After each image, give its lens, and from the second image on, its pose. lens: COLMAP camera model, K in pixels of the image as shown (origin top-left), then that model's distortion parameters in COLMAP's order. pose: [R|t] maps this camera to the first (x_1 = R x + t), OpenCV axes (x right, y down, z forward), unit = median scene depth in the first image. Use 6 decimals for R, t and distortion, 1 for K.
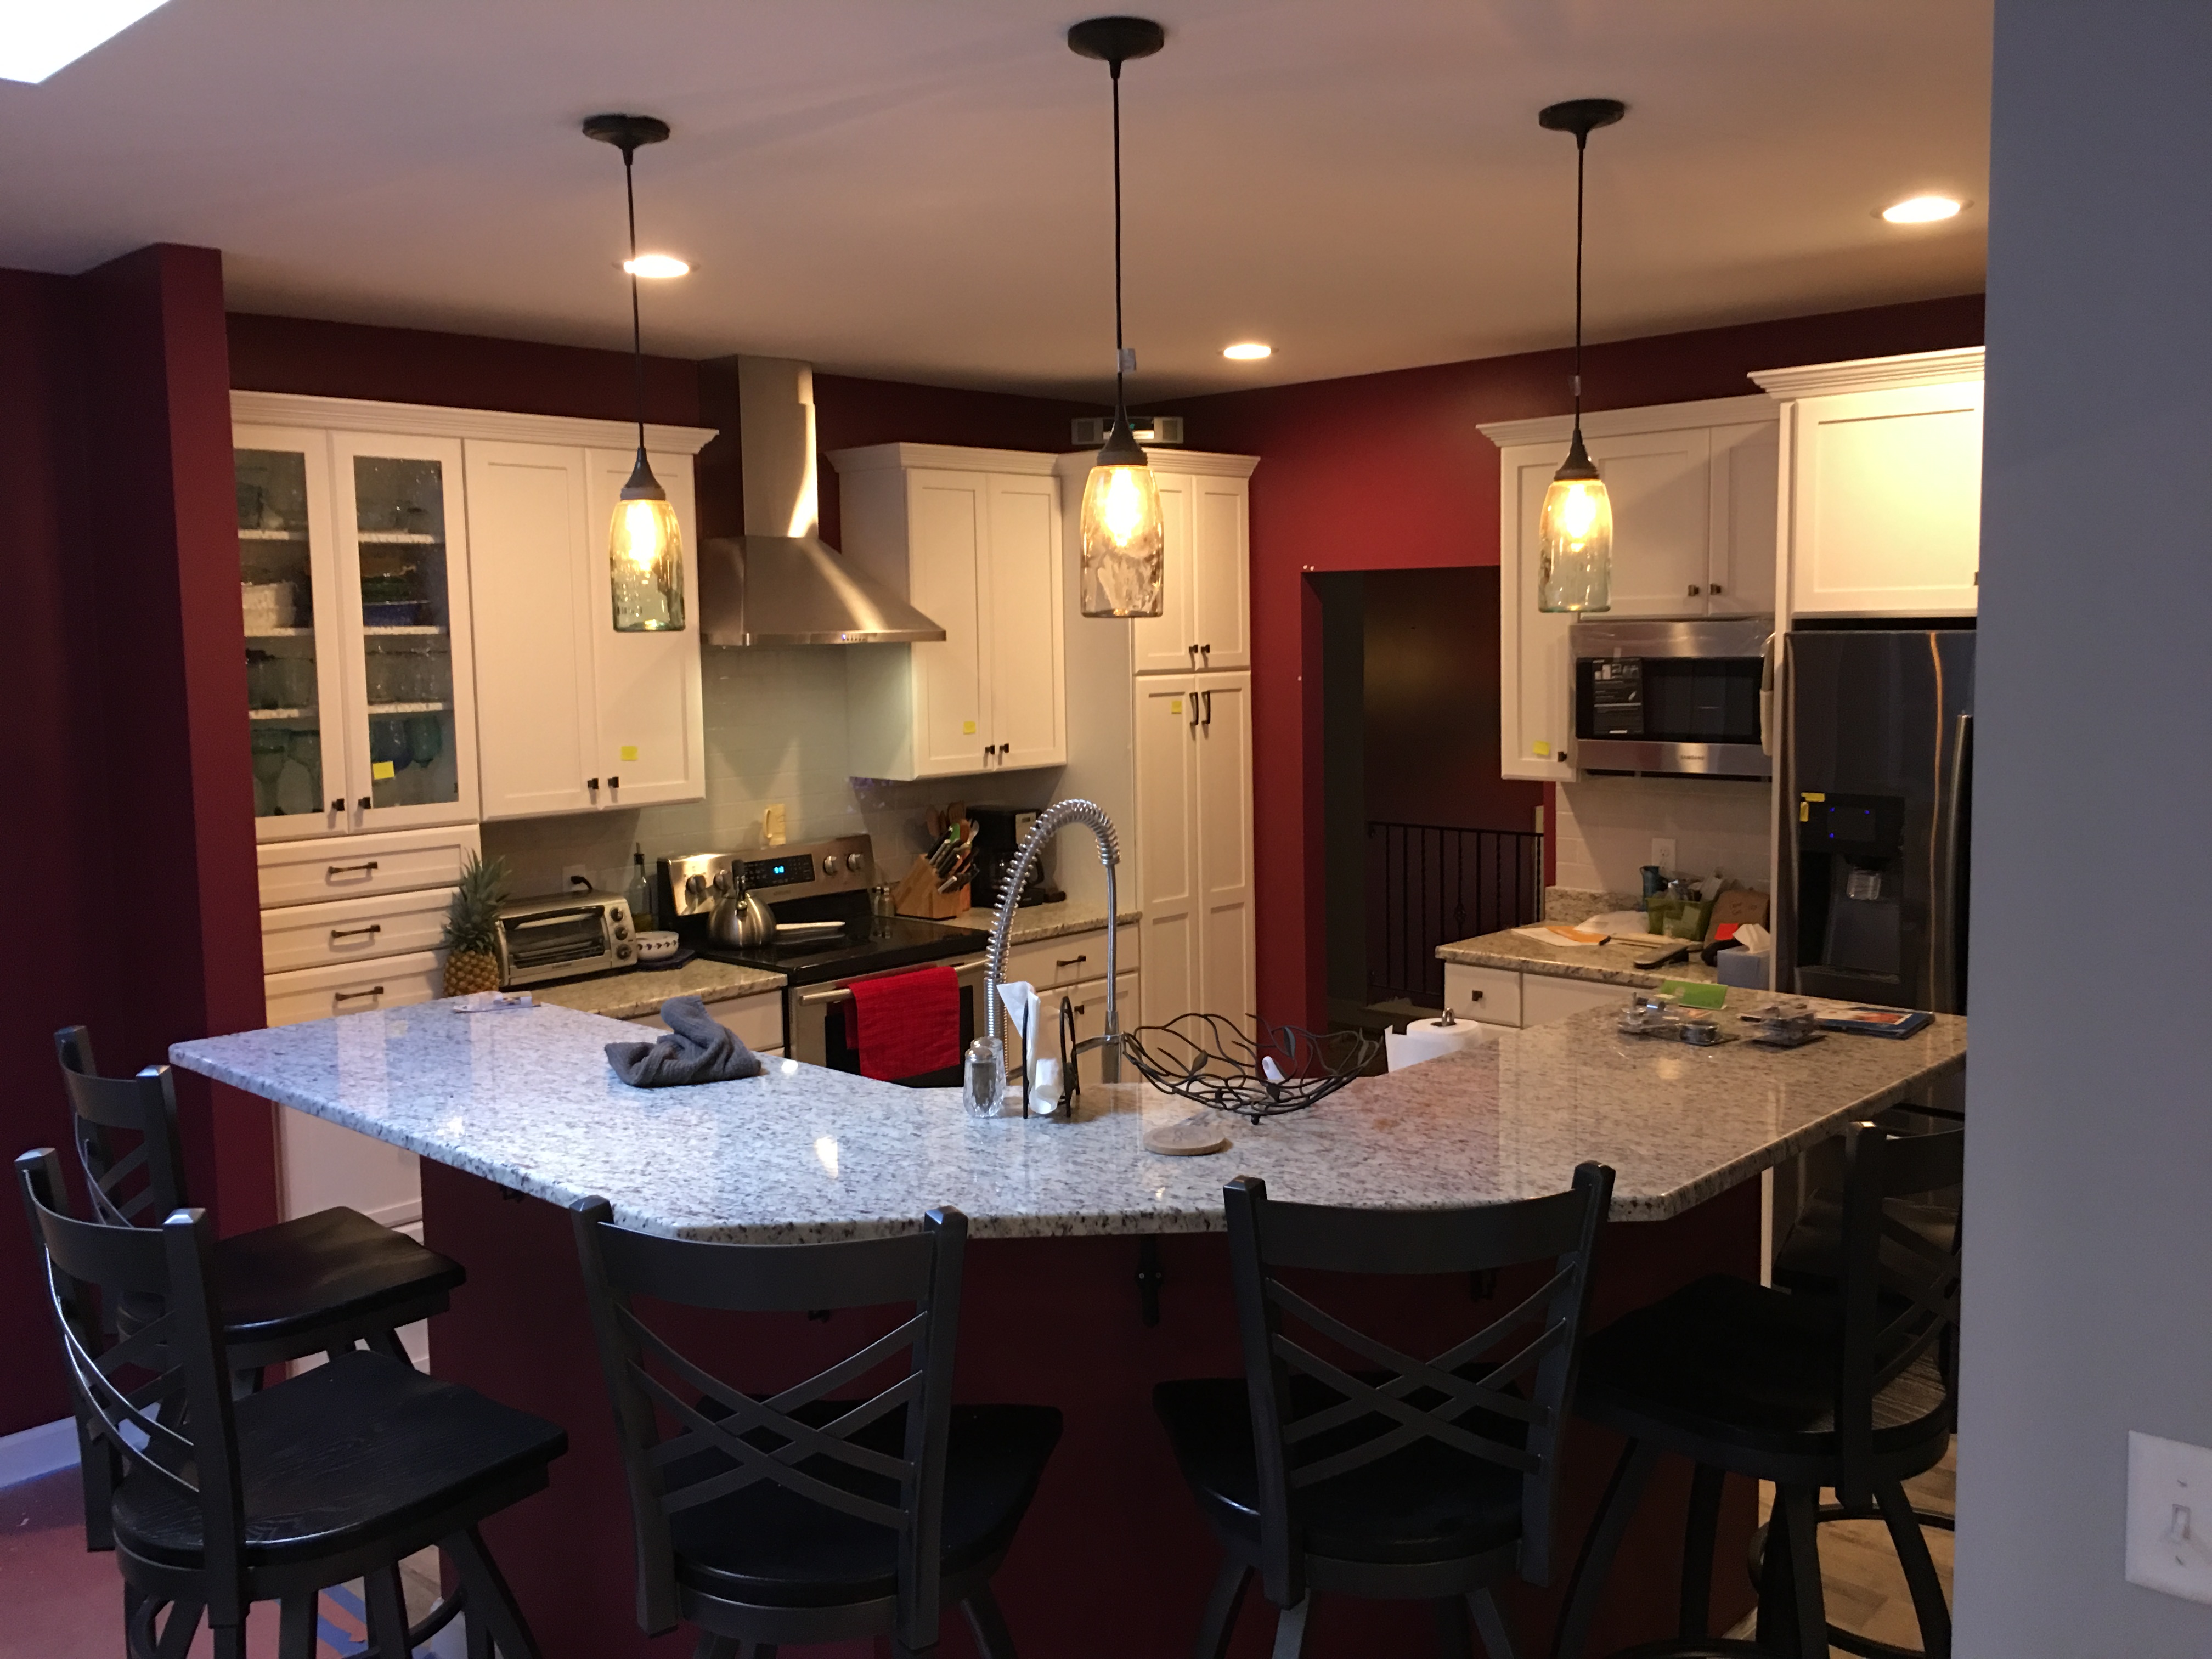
lens RADIAL K [[1865.4, 0, 1123.2], [0, 1865.4, 814.3], [0, 0, 1]] dist [0.071465, -0.099425]
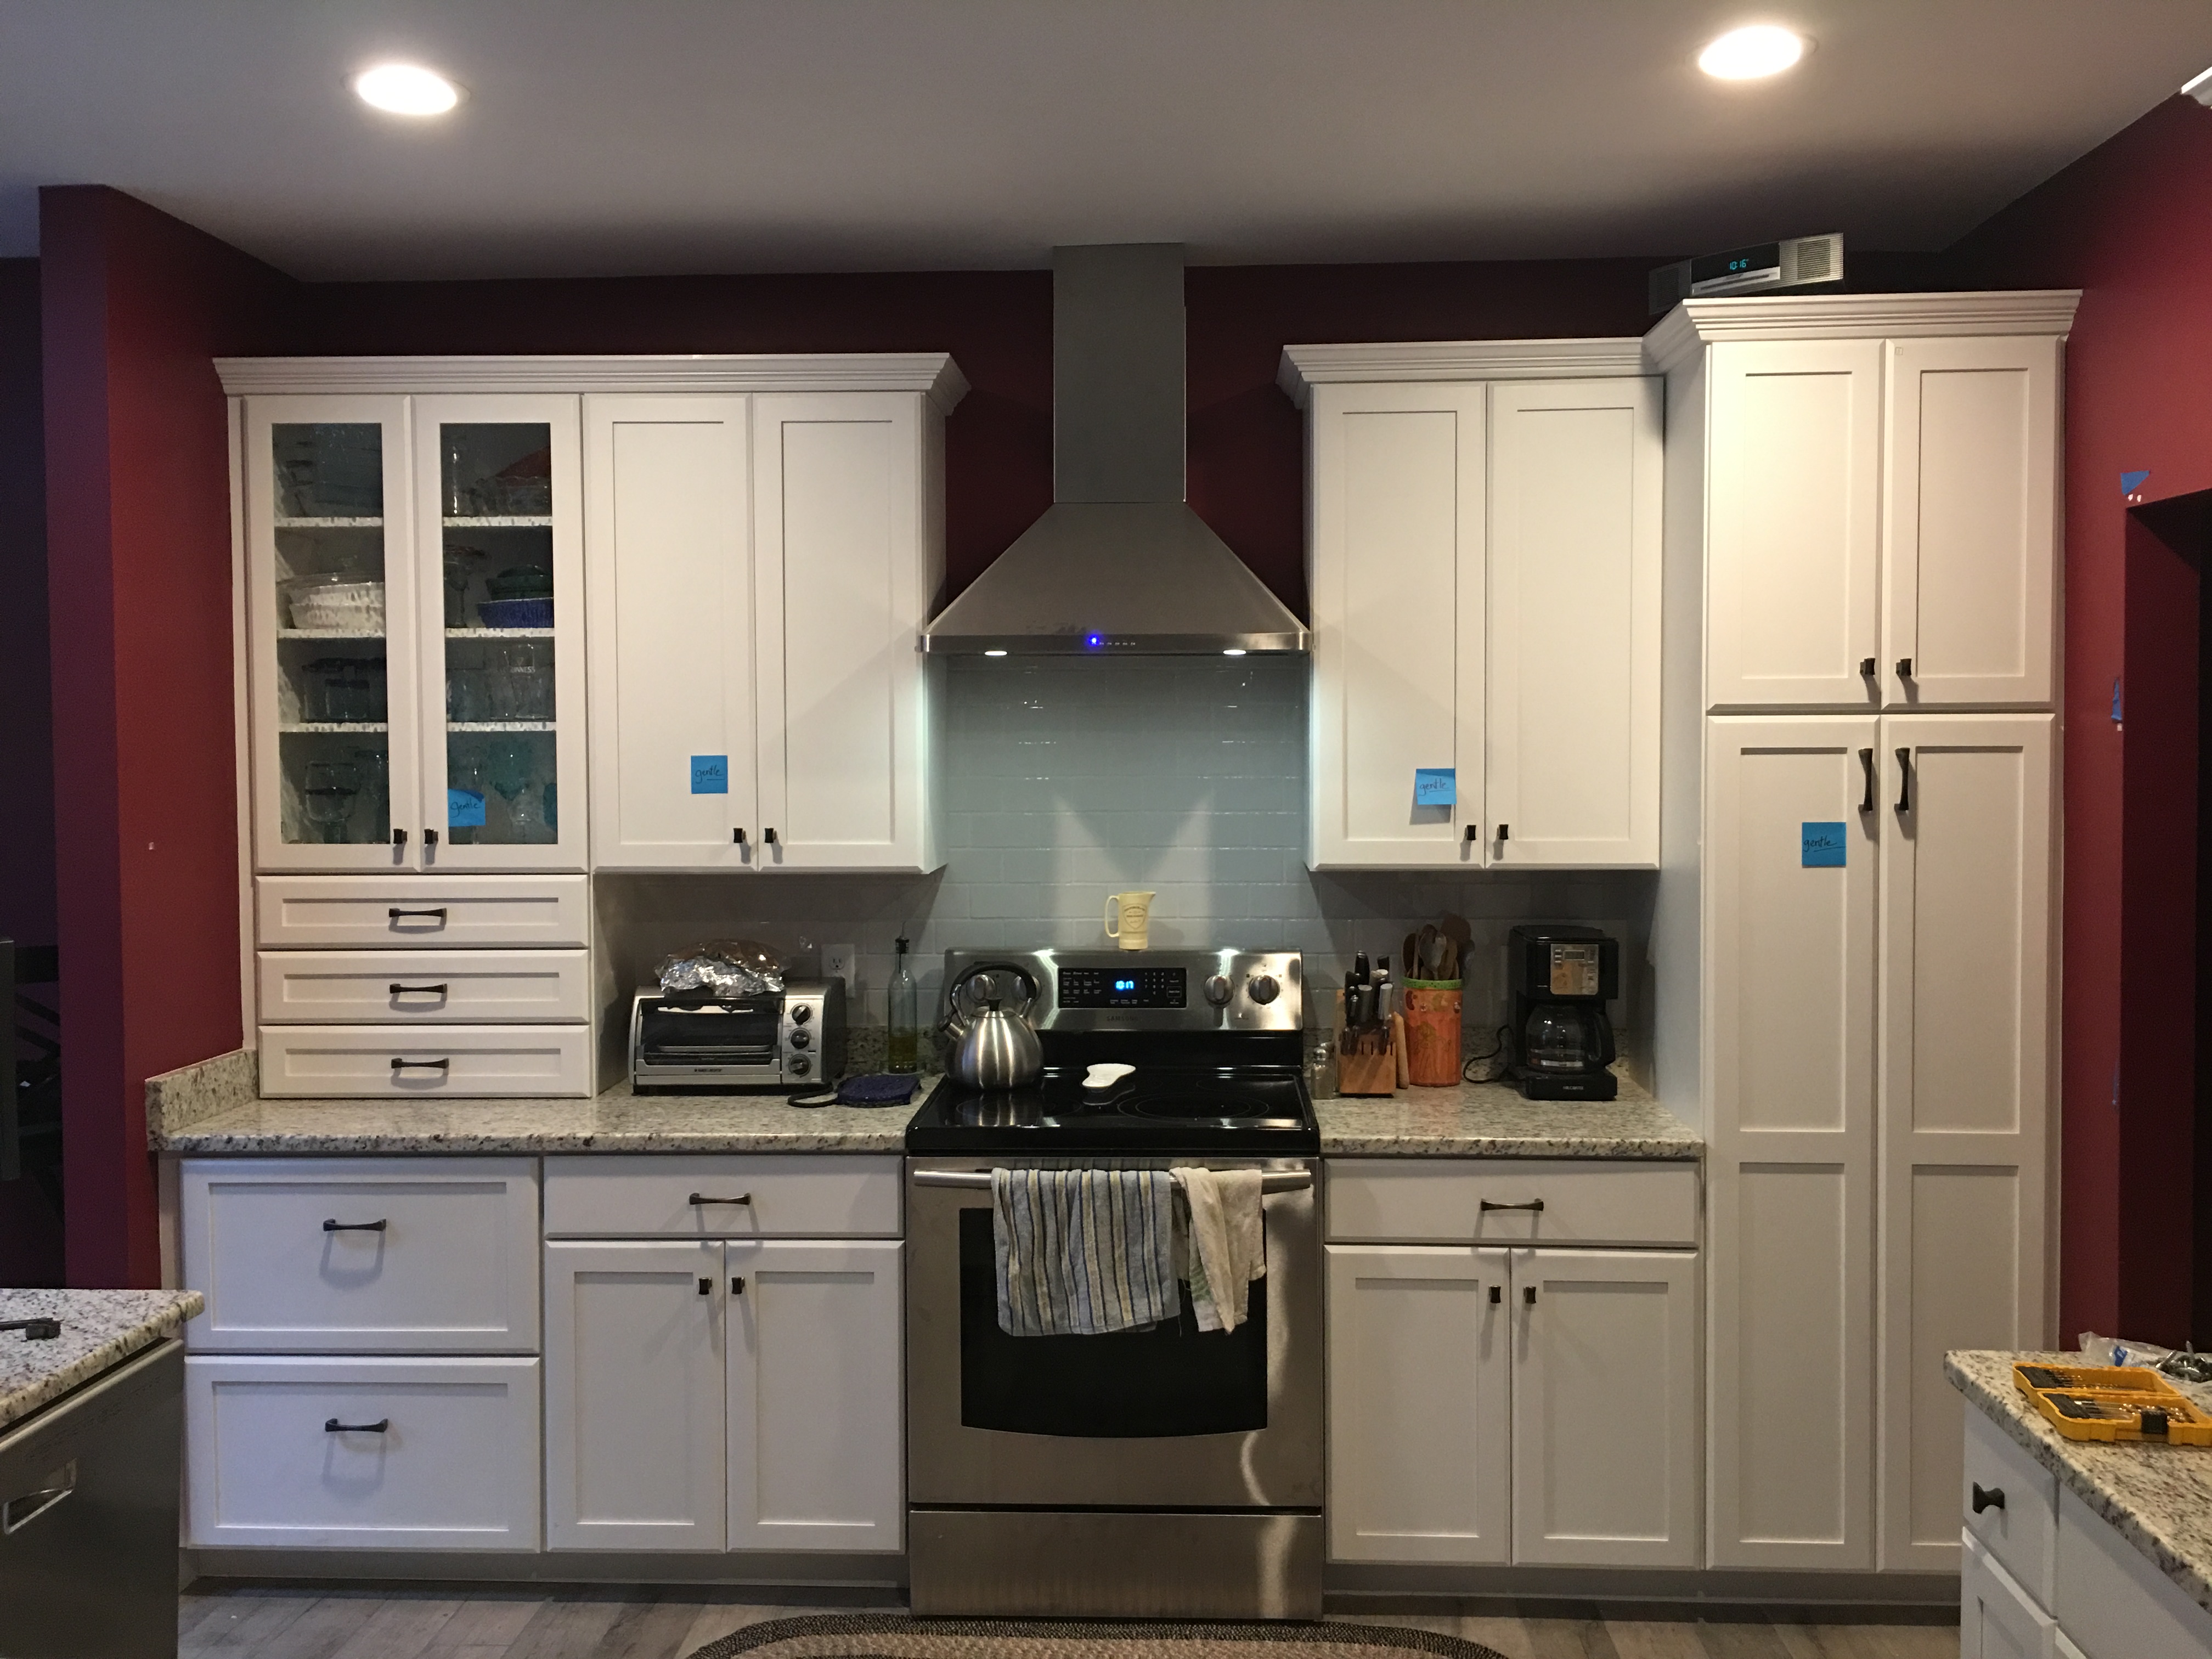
lens RADIAL K [[1865.4, 0, 1110.7], [0, 1865.4, 822.4], [0, 0, 1]] dist [0.071465, -0.099425]
pose [[0.646512, 0.051256, -0.761180, 0.377647], [-0.083761, 0.996478, -0.004042, -0.030309], [0.758292, 0.066370, 0.648528, 0.607160]]
